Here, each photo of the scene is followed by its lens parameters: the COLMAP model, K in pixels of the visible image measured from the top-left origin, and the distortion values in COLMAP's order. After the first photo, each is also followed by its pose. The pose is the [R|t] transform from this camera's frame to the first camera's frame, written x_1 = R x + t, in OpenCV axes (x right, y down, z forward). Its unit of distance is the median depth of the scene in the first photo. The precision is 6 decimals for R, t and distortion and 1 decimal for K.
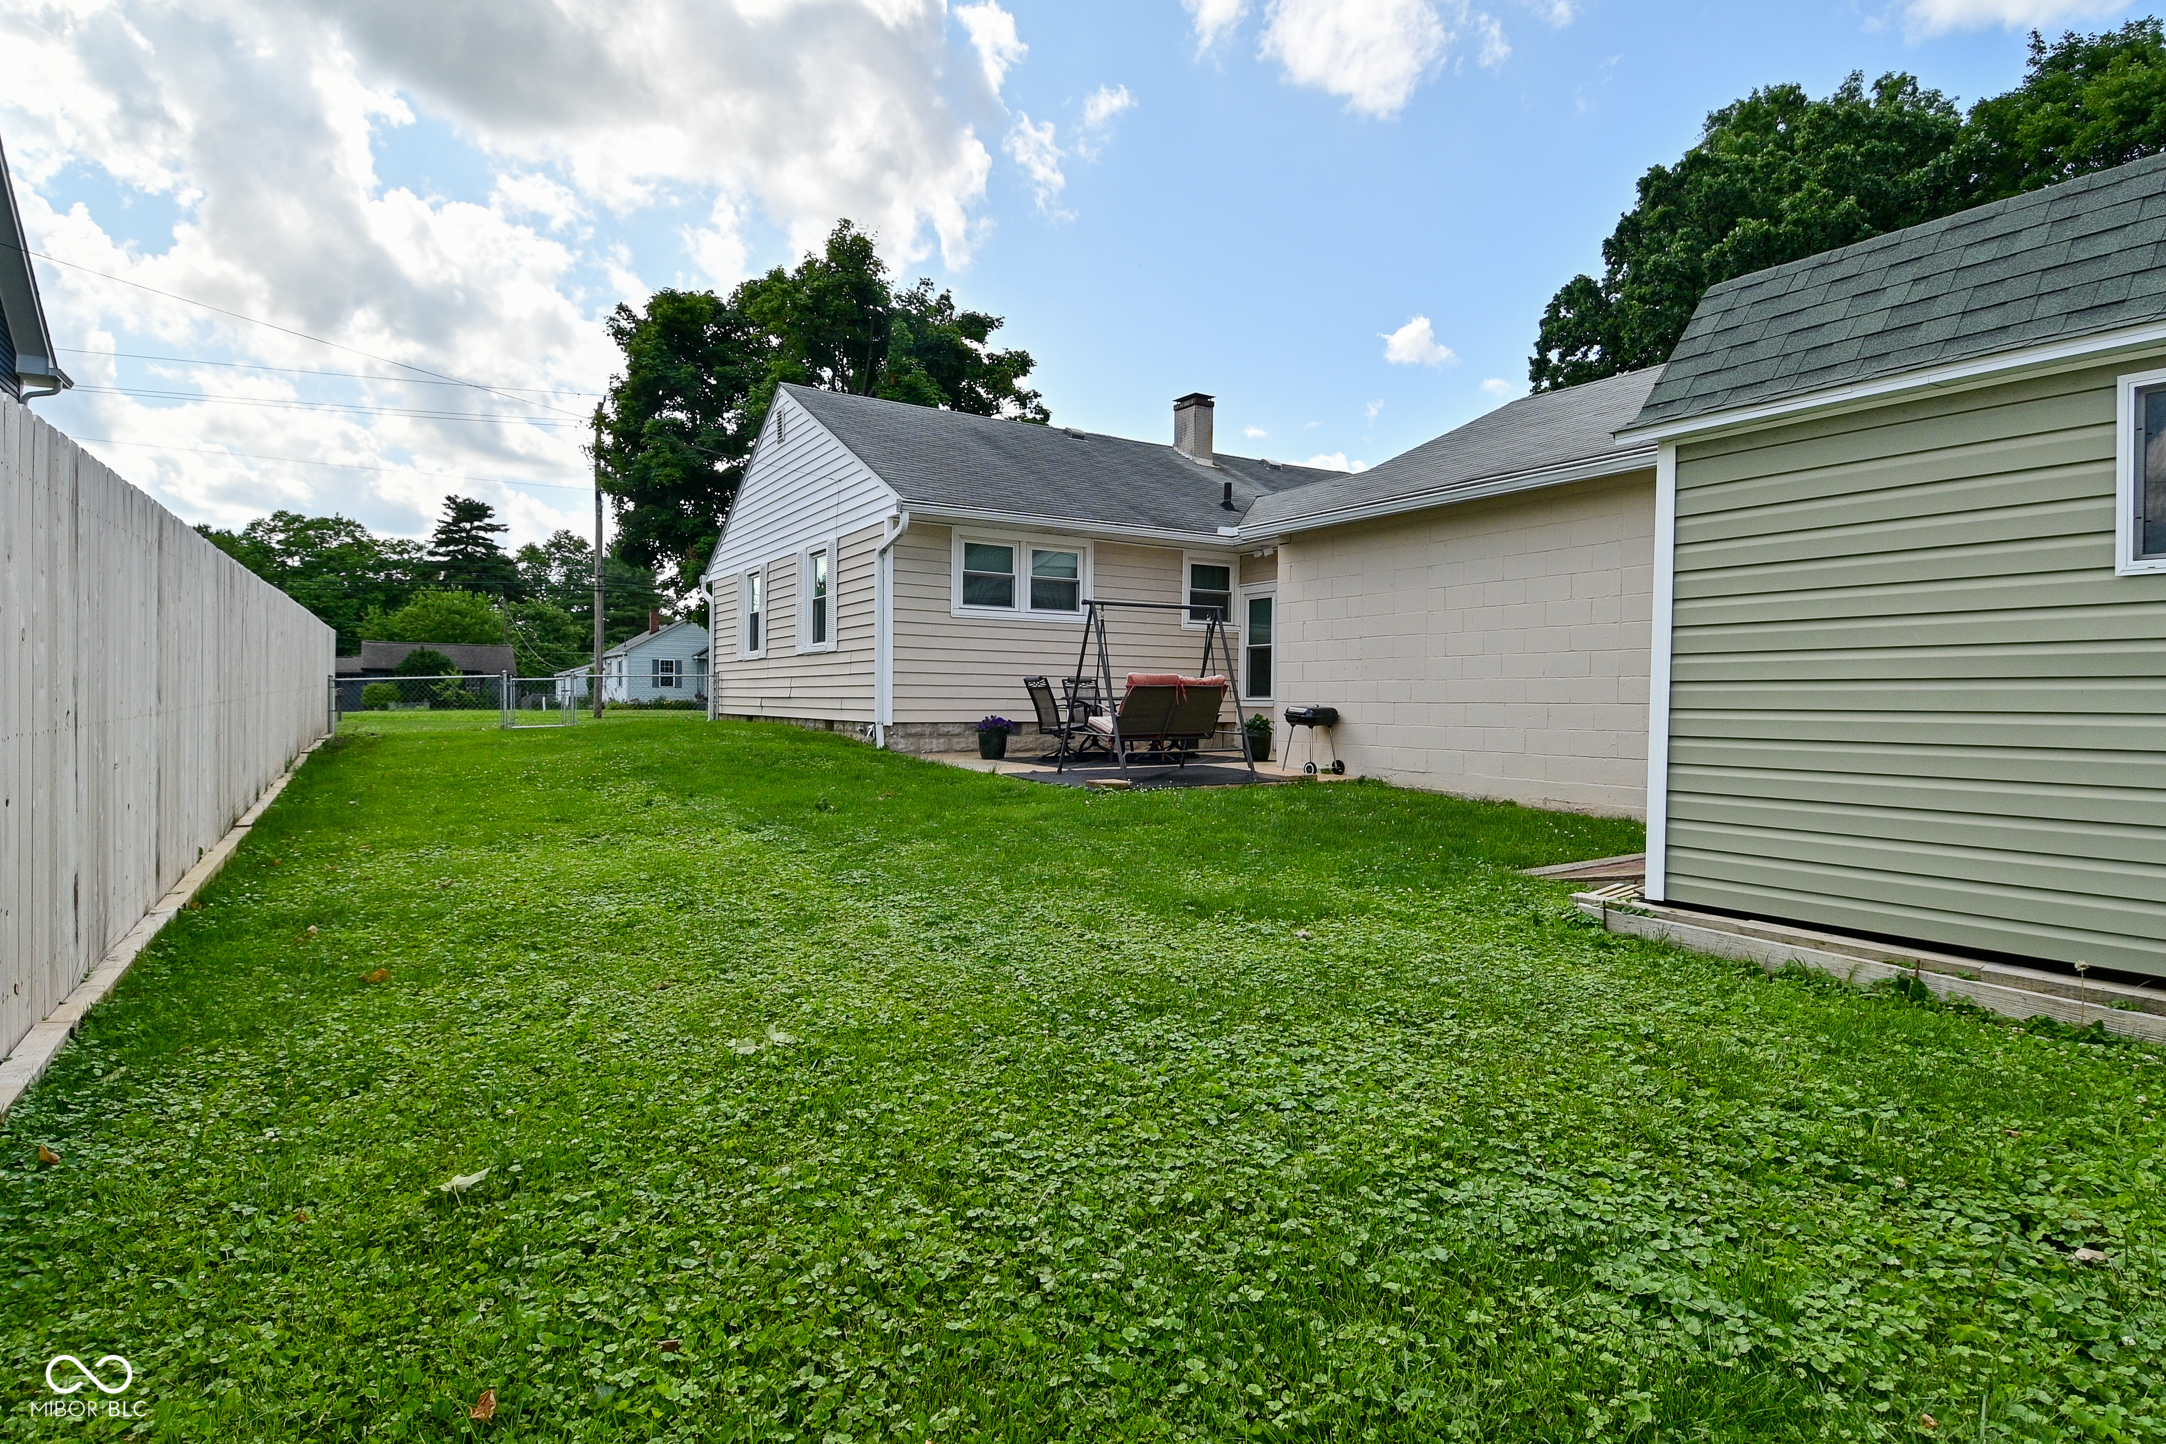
lens RADIAL K [[1124.7, 0, 1081.0], [0, 1124.7, 710.4], [0, 0, 1]] dist [0.049502, -0.054925]
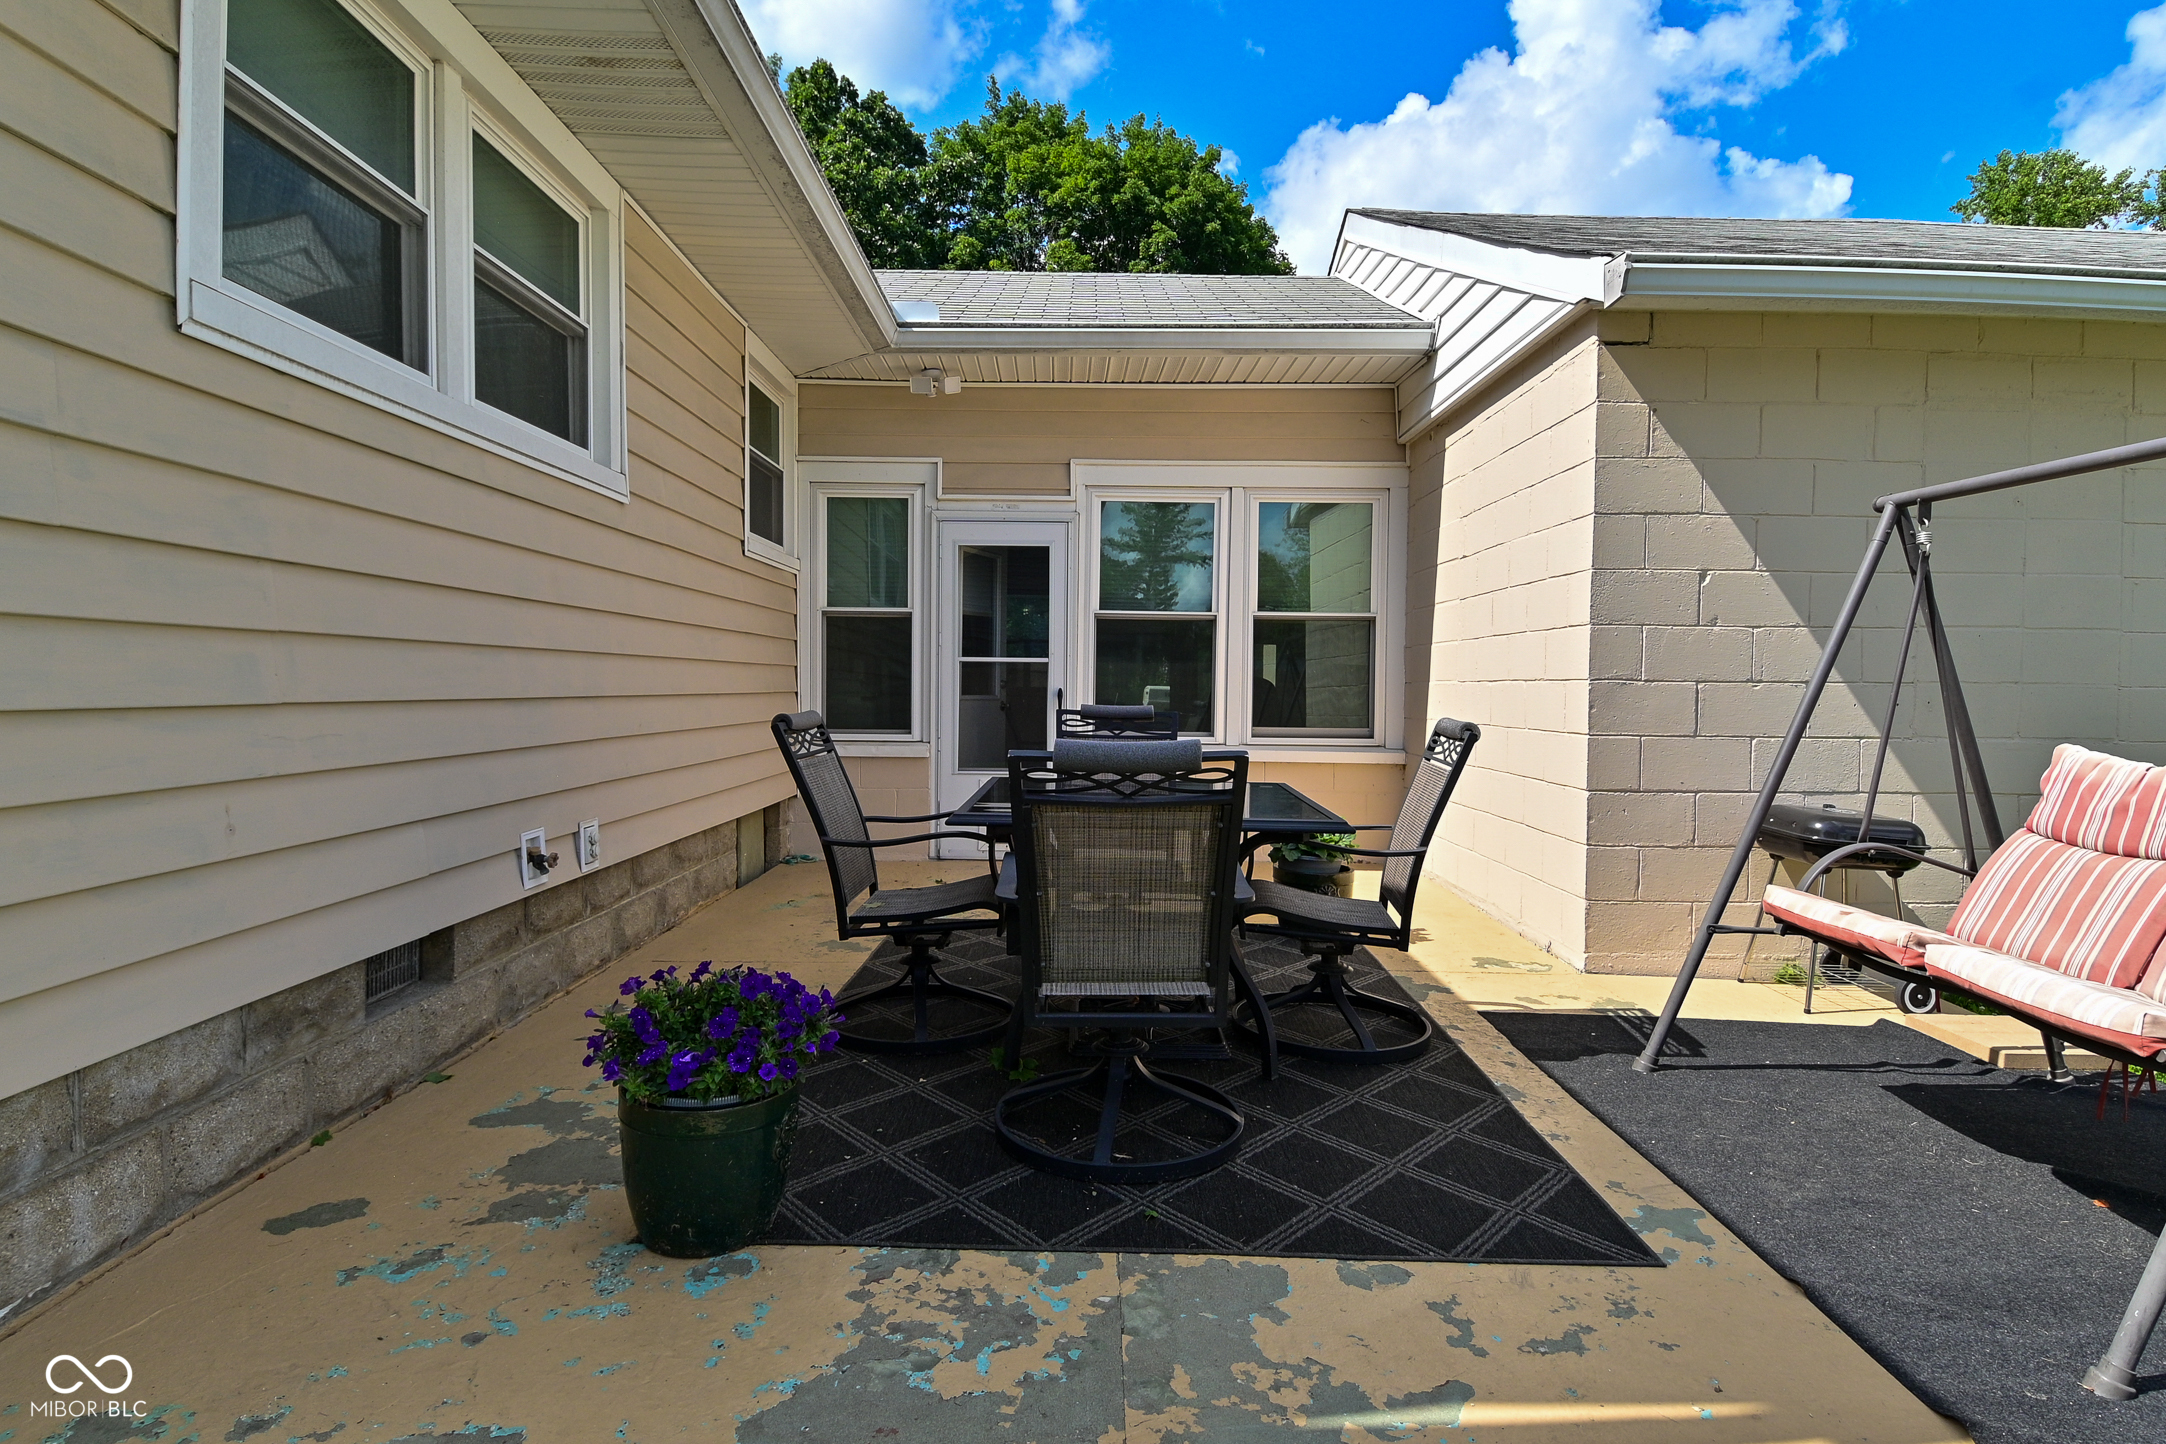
lens RADIAL K [[1124.7, 0, 1081.0], [0, 1124.7, 710.4], [0, 0, 1]] dist [0.049502, -0.054925]
pose [[0.512156, -0.023558, 0.858569, -0.175937], [0.002425, 0.999659, 0.025983, -0.034464], [-0.858889, -0.011225, 0.512039, 0.787149]]
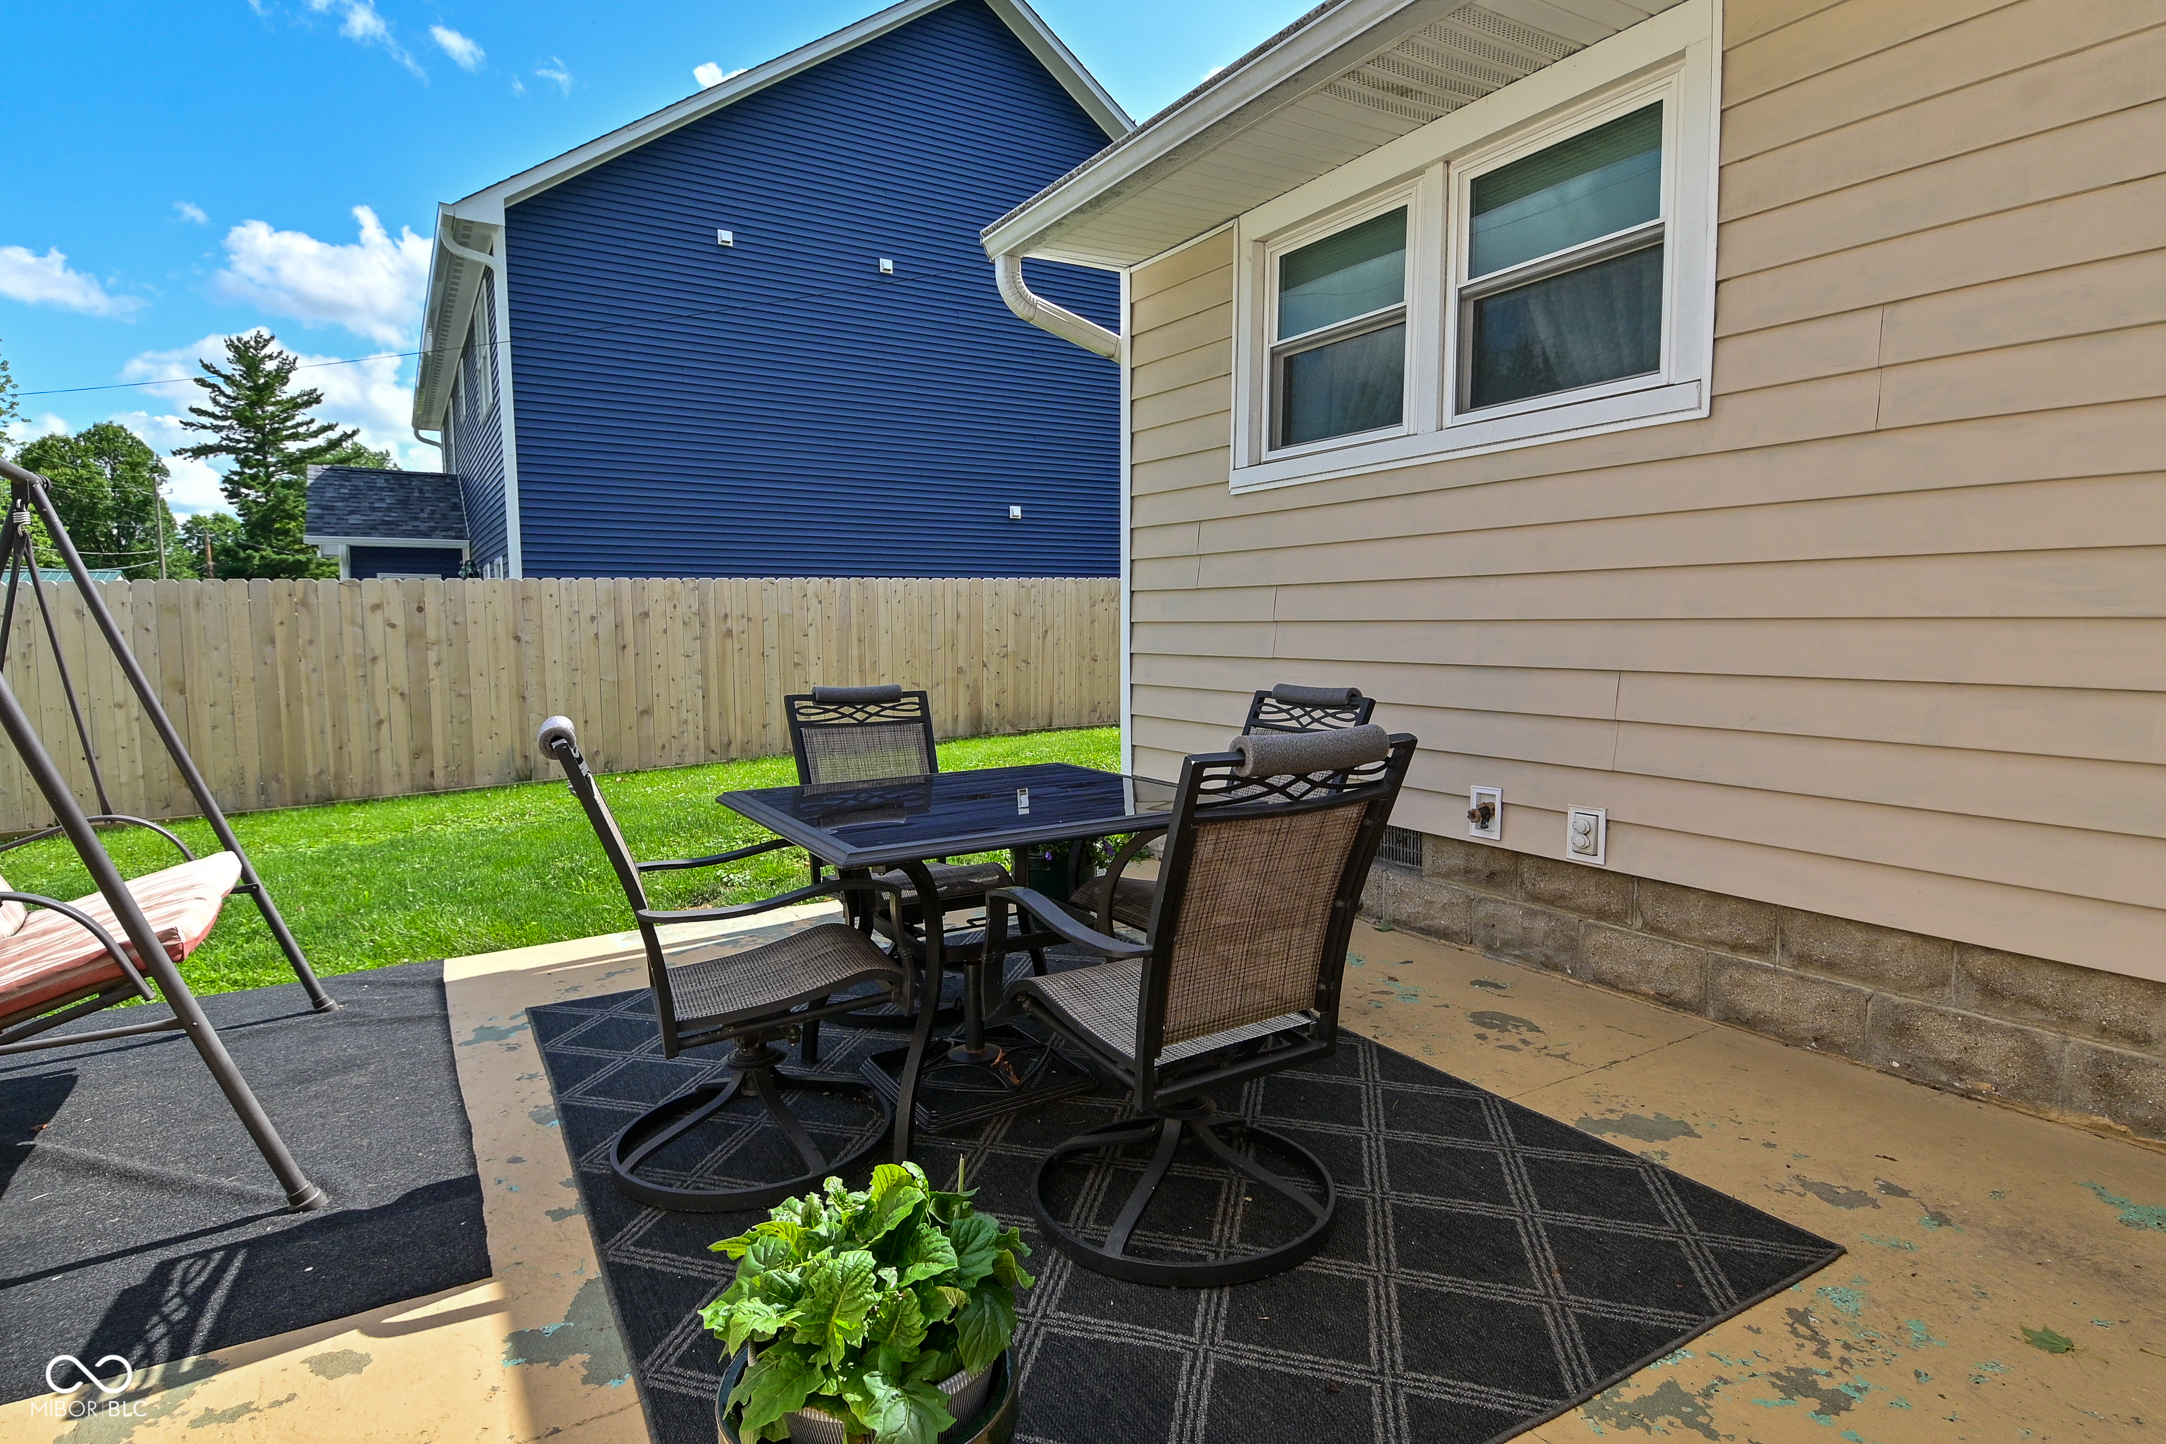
lens RADIAL K [[1124.7, 0, 1081.0], [0, 1124.7, 710.4], [0, 0, 1]] dist [0.049502, -0.054925]
pose [[0.010598, 0.069596, -0.997519, 0.226961], [-0.000456, 0.997575, 0.069595, -0.038765], [0.999944, -0.000283, 0.010604, 0.912529]]
